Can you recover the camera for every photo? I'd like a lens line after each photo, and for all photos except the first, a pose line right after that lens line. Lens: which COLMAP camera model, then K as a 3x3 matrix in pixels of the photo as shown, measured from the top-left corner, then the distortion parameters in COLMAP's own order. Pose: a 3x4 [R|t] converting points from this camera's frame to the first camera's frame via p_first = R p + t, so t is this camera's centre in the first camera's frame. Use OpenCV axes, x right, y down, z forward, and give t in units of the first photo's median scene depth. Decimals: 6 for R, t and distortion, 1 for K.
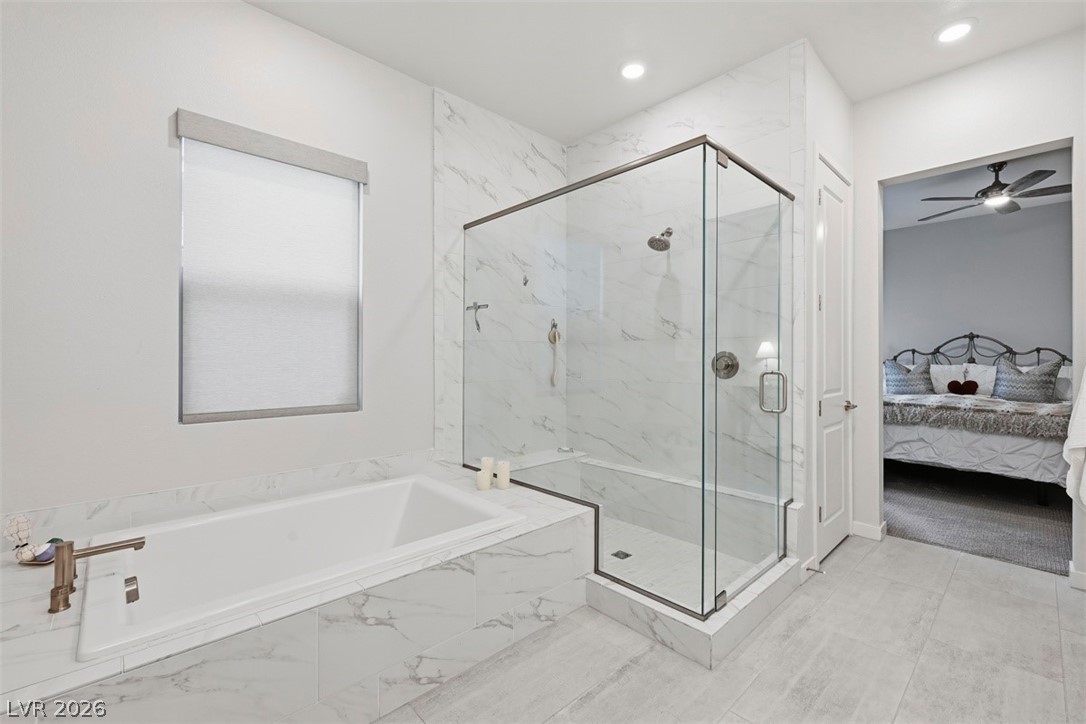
lens RADIAL K [[463.0, 0, 543.0], [0, 463.0, 362.0], [0, 0, 1]] dist [-0.001164, -0.000106]
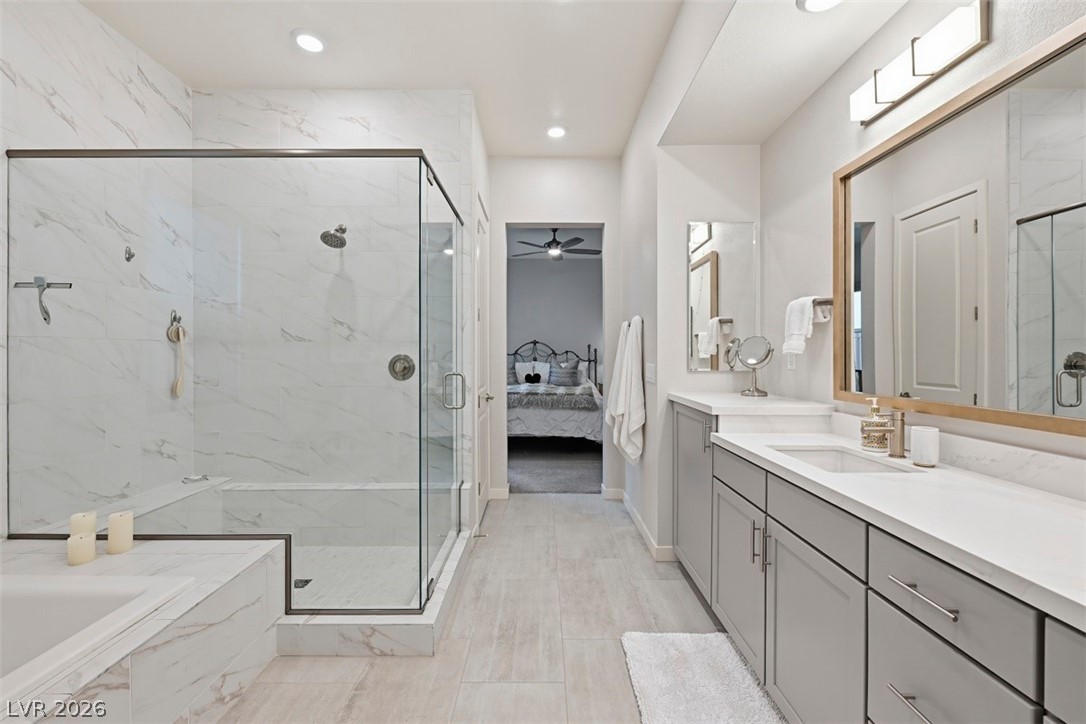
lens RADIAL K [[448.2, 0, 542.4], [0, 448.2, 361.5], [0, 0, 1]] dist [-0.000939, 0.000021]
pose [[0.679819, -0.011420, 0.733291, -0.132642], [0.008576, 0.999934, 0.007622, -0.011189], [-0.733330, 0.001107, 0.679872, 0.070415]]
